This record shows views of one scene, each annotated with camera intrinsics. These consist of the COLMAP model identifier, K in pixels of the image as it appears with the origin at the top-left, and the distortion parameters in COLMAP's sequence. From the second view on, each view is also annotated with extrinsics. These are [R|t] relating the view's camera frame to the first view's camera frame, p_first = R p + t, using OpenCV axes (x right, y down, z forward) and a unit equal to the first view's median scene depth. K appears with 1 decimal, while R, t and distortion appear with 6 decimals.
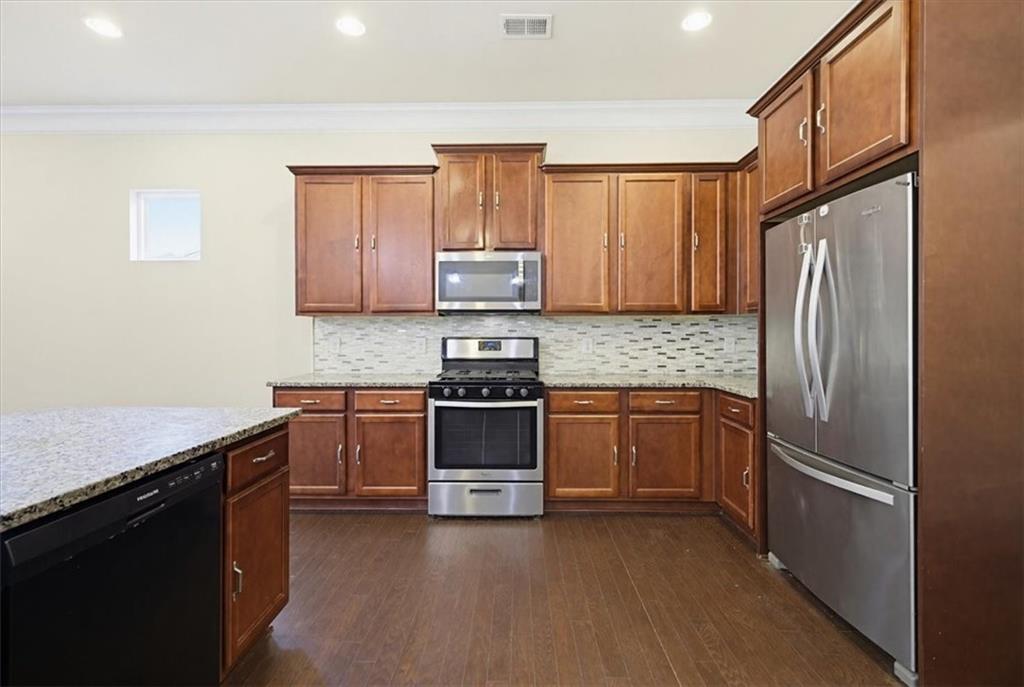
lens RADIAL K [[443.0, 0, 513.1], [0, 443.0, 335.0], [0, 0, 1]] dist [-0.000239, 0.000021]
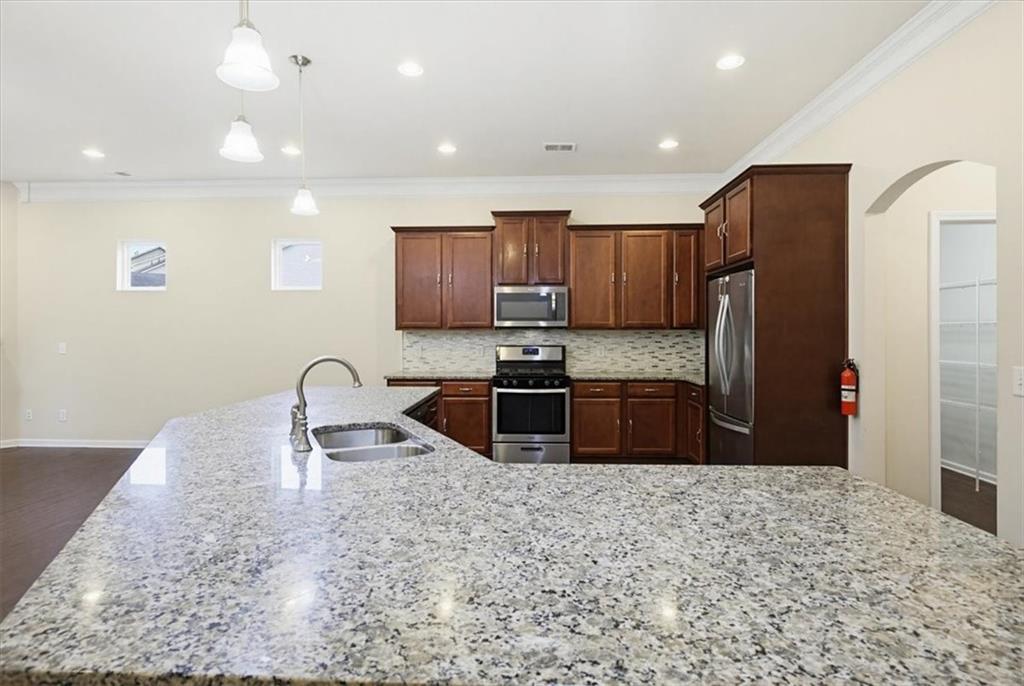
lens RADIAL K [[545.7, 0, 508.6], [0, 545.7, 332.1], [0, 0, 1]] dist [0.002389, 0.000569]
pose [[0.999669, -0.000010, -0.025735, -0.082396], [-0.000048, 0.999997, -0.002239, -0.035036], [0.025735, 0.002239, 0.999666, -0.771434]]
